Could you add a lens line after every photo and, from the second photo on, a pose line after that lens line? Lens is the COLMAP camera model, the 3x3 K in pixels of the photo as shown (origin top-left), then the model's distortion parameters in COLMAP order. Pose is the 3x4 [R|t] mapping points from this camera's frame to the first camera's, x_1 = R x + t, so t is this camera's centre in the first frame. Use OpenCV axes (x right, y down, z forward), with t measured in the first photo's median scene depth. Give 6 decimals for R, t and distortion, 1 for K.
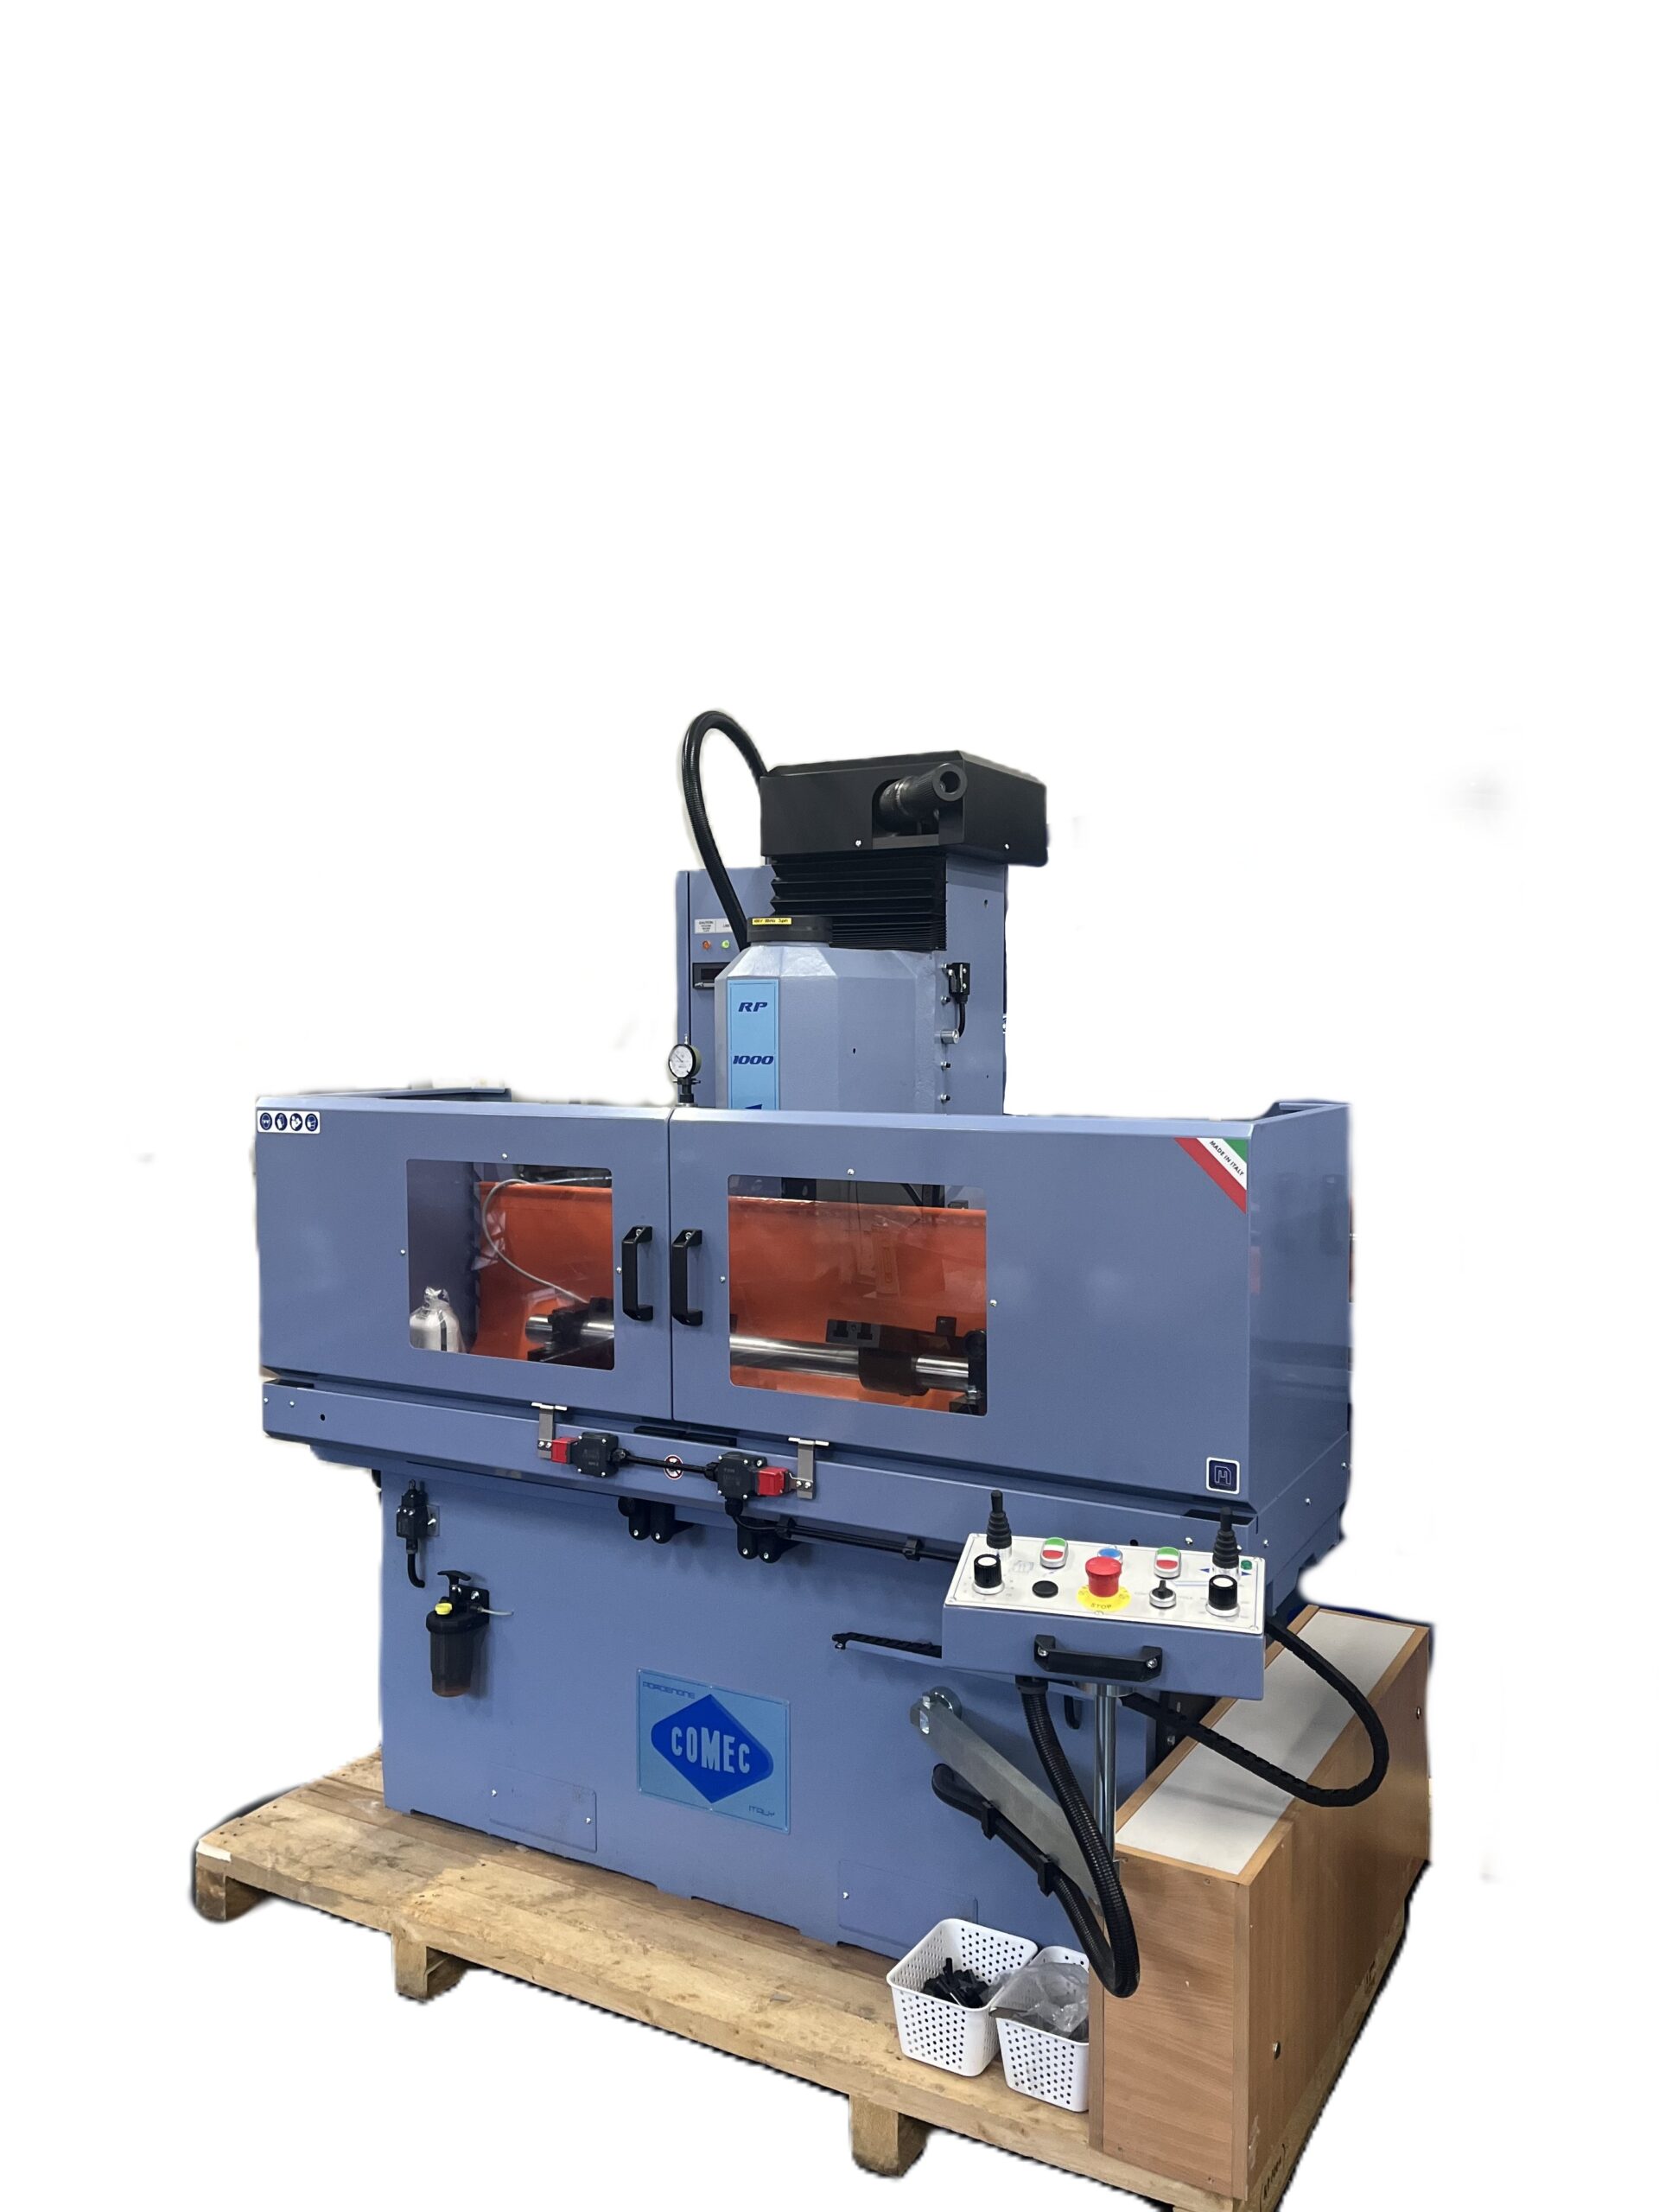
lens RADIAL K [[1681.0, 0, 858.0], [0, 1681.0, 1101.1], [0, 0, 1]] dist [0.061571, -0.057896]
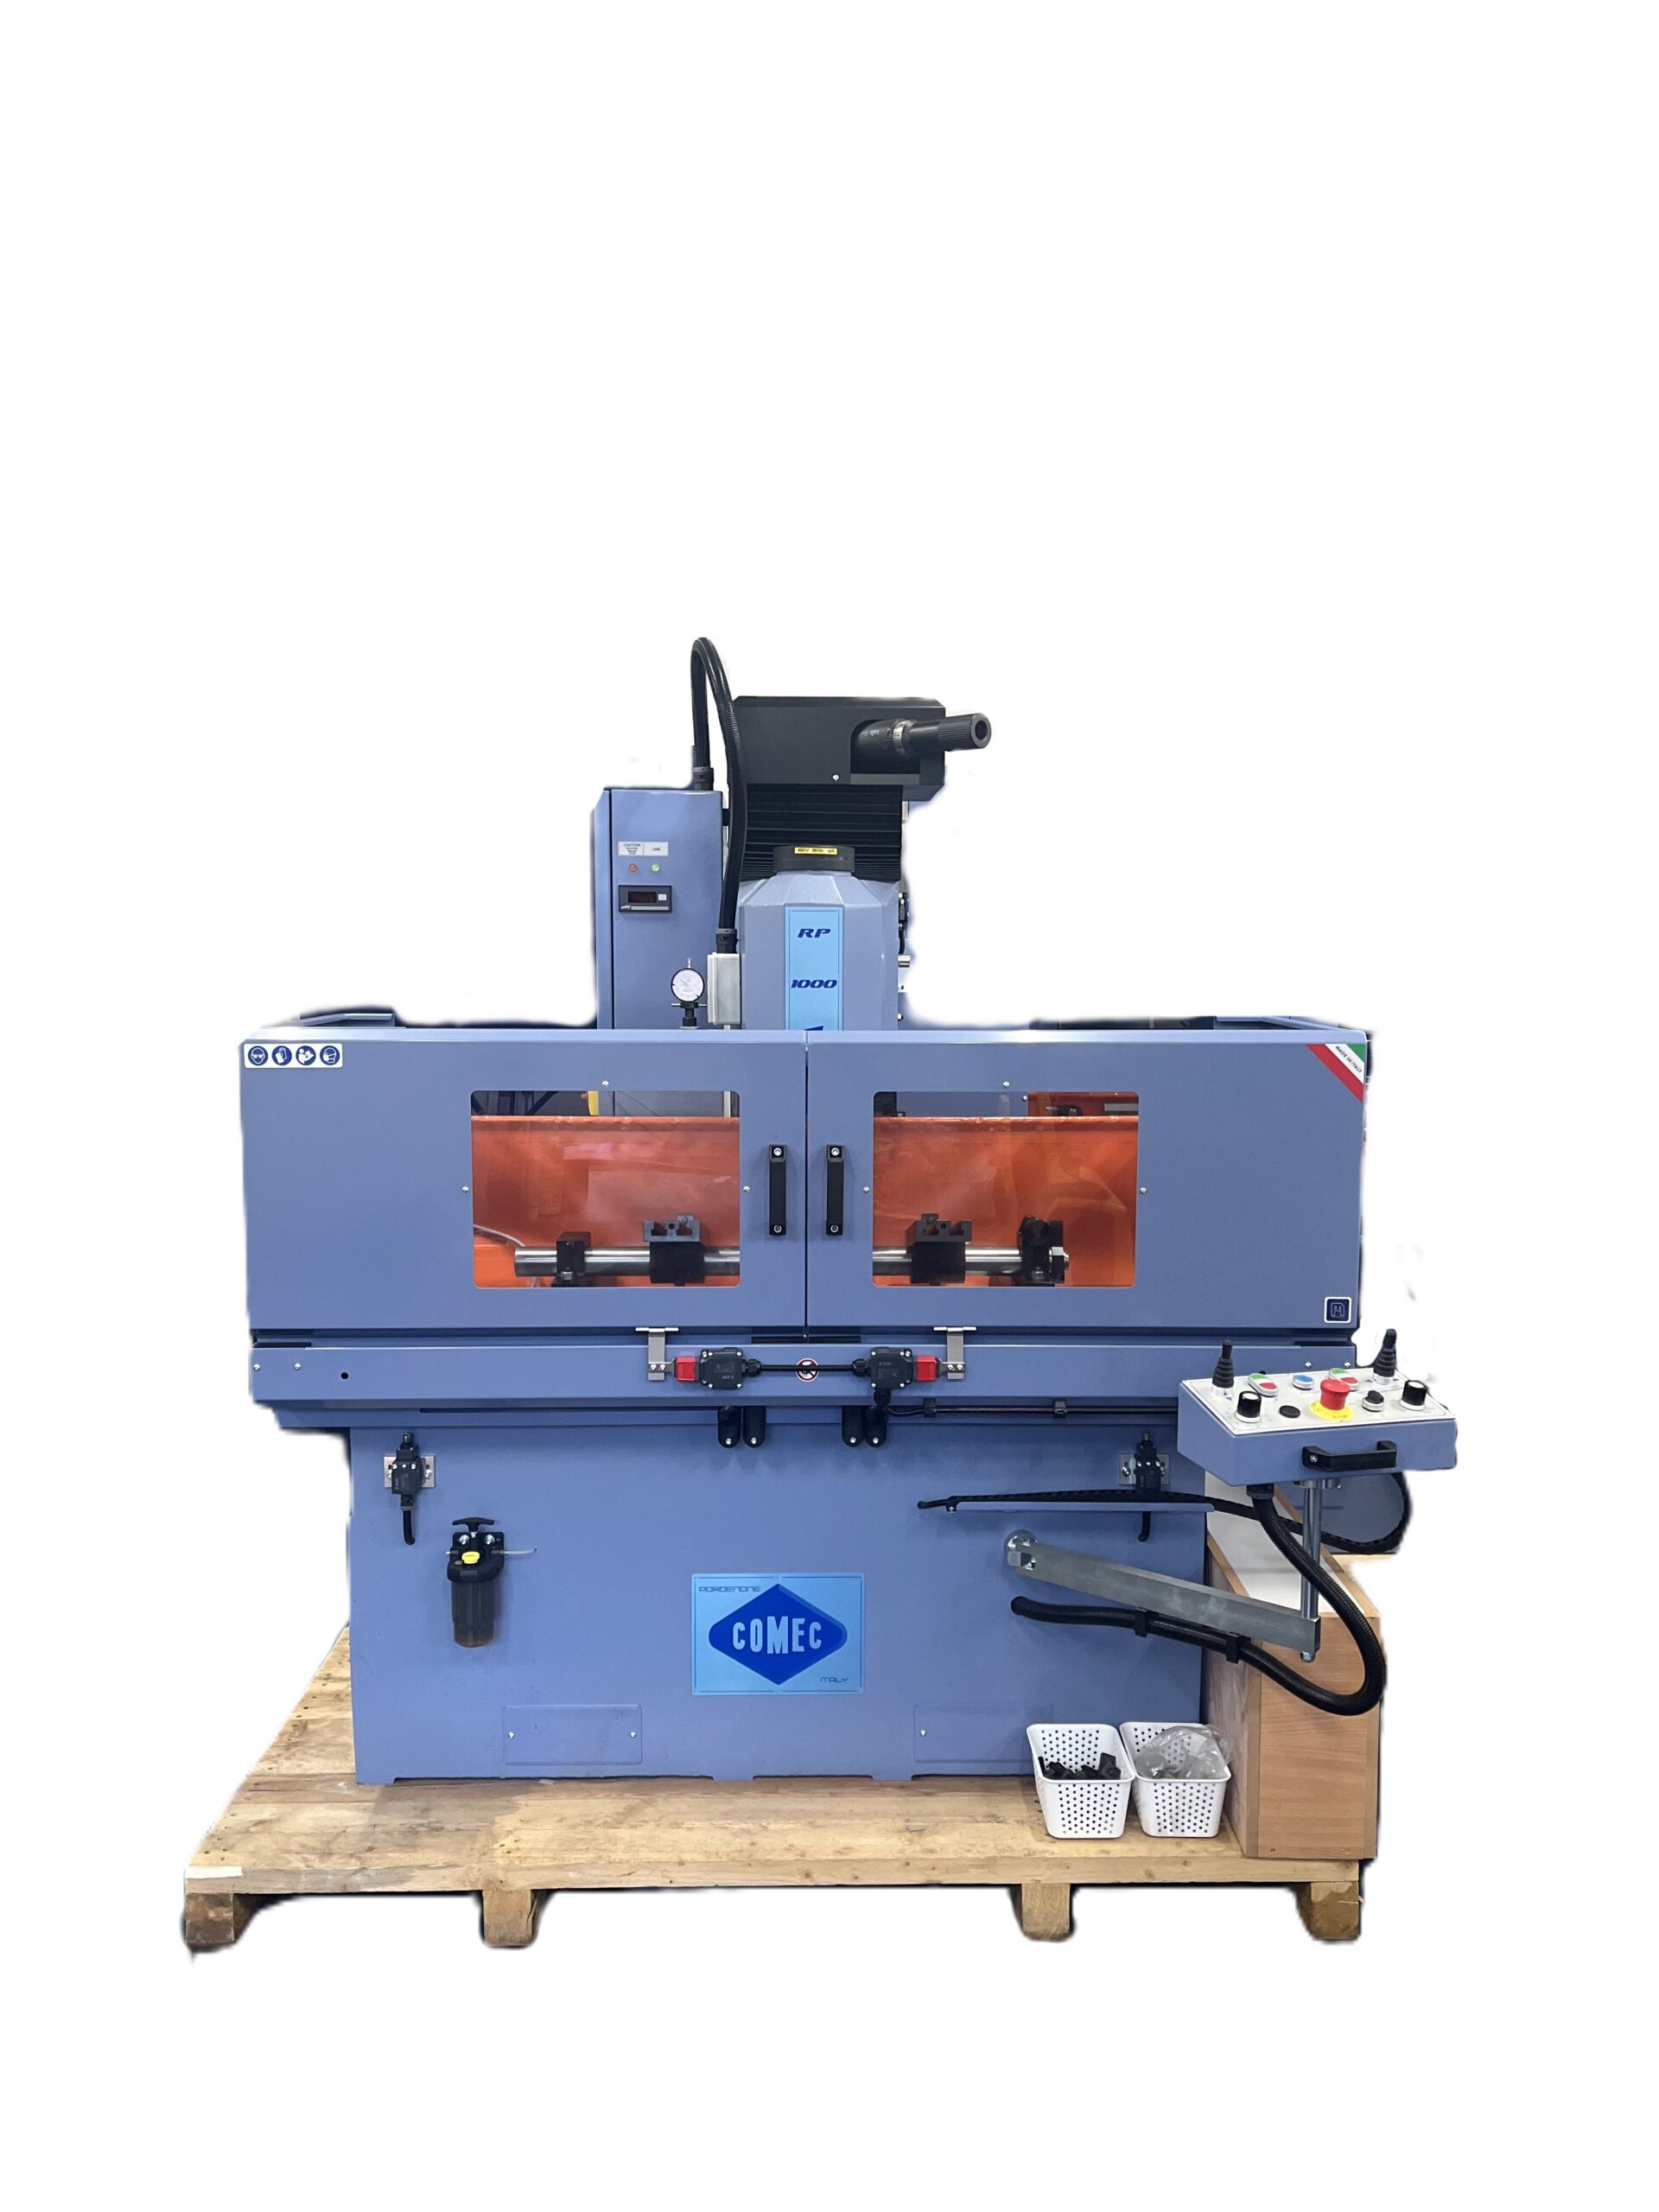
lens RADIAL K [[1681.0, 0, 858.0], [0, 1681.0, 1101.1], [0, 0, 1]] dist [0.061571, -0.057896]
pose [[0.860010, -0.042443, 0.508509, -0.571052], [0.017338, 0.998390, 0.054008, -0.007367], [-0.509983, -0.037631, 0.859361, 0.078394]]
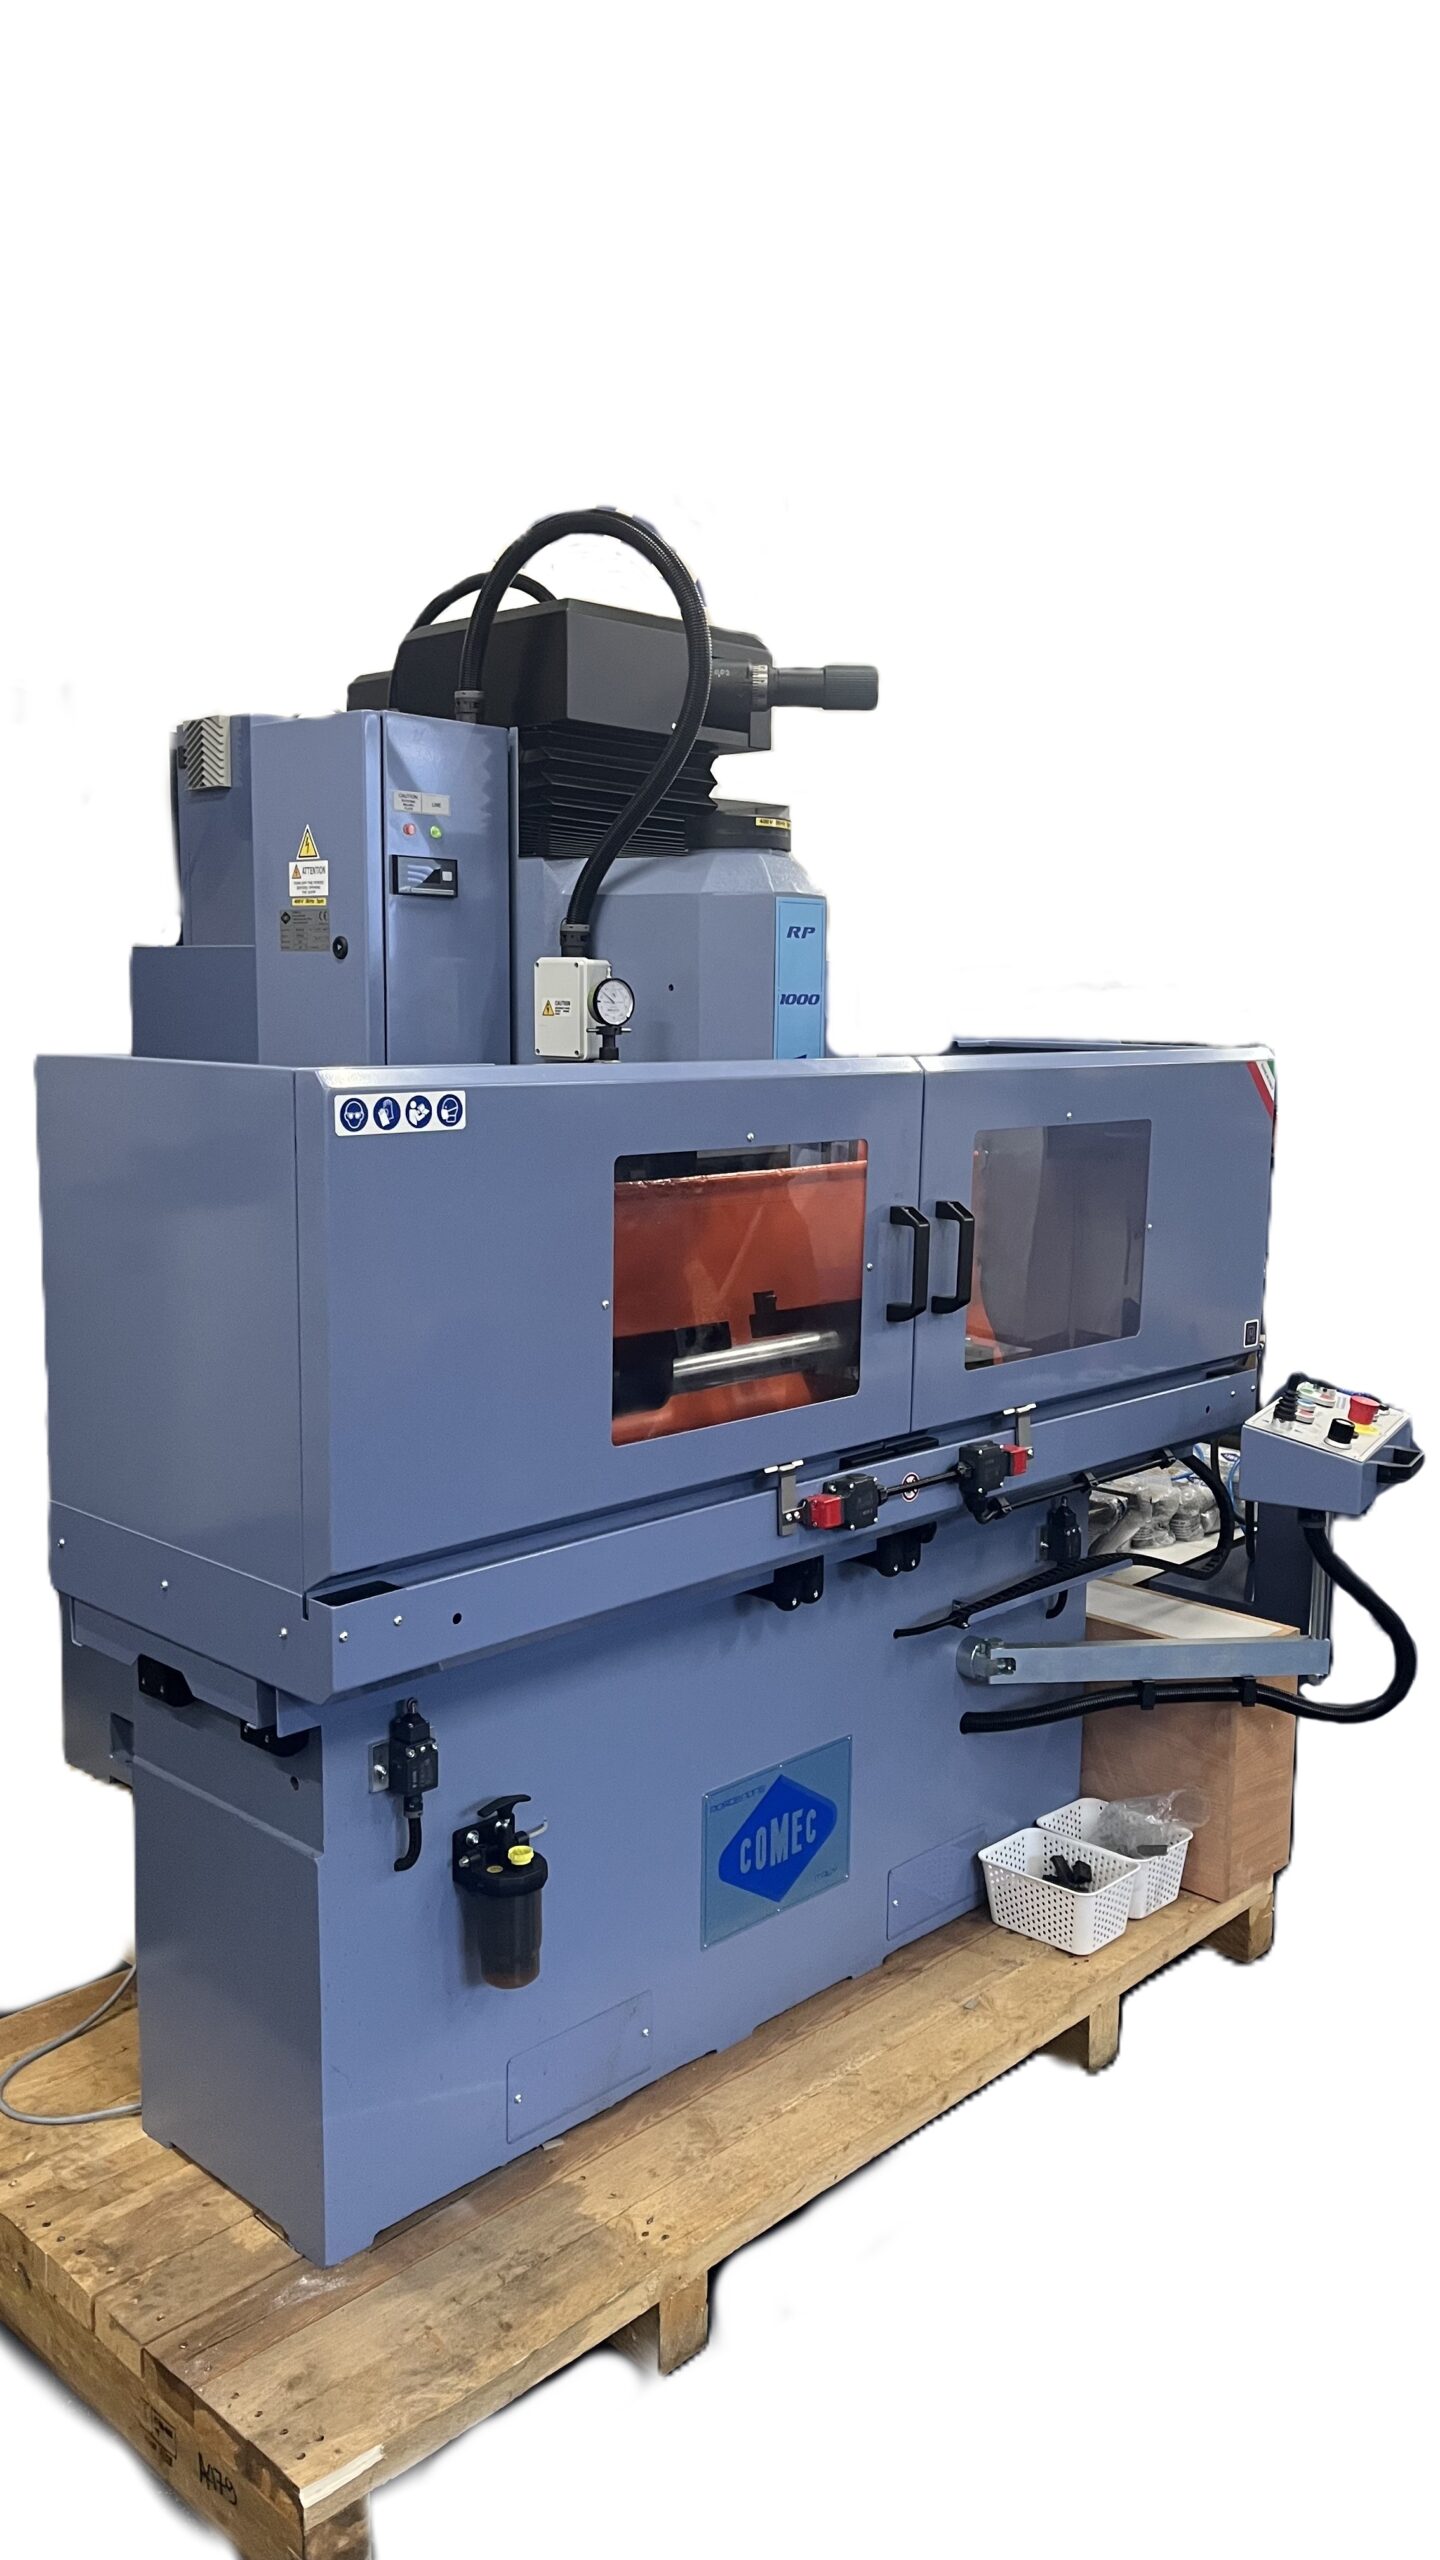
lens RADIAL K [[1943.2, 0, 749.5], [0, 1943.2, 1264.3], [0, 0, 1]] dist [0.081963, -0.086718]
pose [[0.245832, -0.127576, 0.960880, -0.977285], [0.030617, 0.991828, 0.123852, -0.014506], [-0.968829, -0.001027, 0.247729, 0.783018]]
